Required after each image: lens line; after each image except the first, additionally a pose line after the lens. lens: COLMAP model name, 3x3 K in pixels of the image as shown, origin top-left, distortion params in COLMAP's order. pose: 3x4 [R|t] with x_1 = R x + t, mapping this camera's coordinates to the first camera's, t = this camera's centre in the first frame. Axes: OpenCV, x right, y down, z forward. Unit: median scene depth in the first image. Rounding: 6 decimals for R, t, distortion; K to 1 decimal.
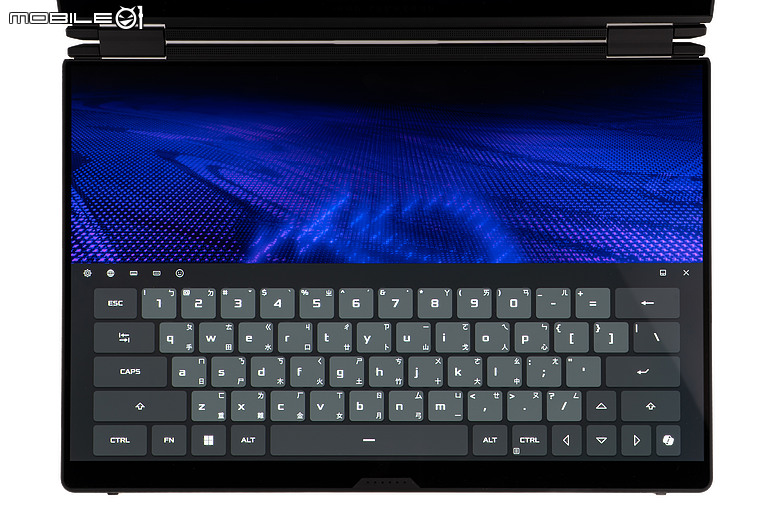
lens RADIAL K [[1321.1, 0, 390.9], [0, 1321.1, 260.2], [0, 0, 1]] dist [0.060228, 0.000000]
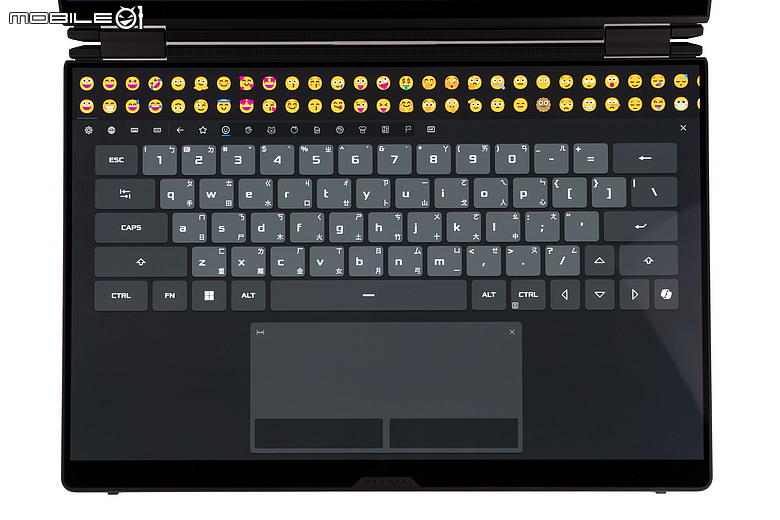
lens RADIAL K [[1321.1, 0, 387.2], [0, 1321.1, 317.2], [0, 0, 1]] dist [0.060228, 0.000000]
pose [[0.999994, -0.002545, -0.002469, 0.000051], [0.002480, 0.999665, -0.025762, 0.178531], [0.002534, 0.025756, 0.999665, -0.003860]]
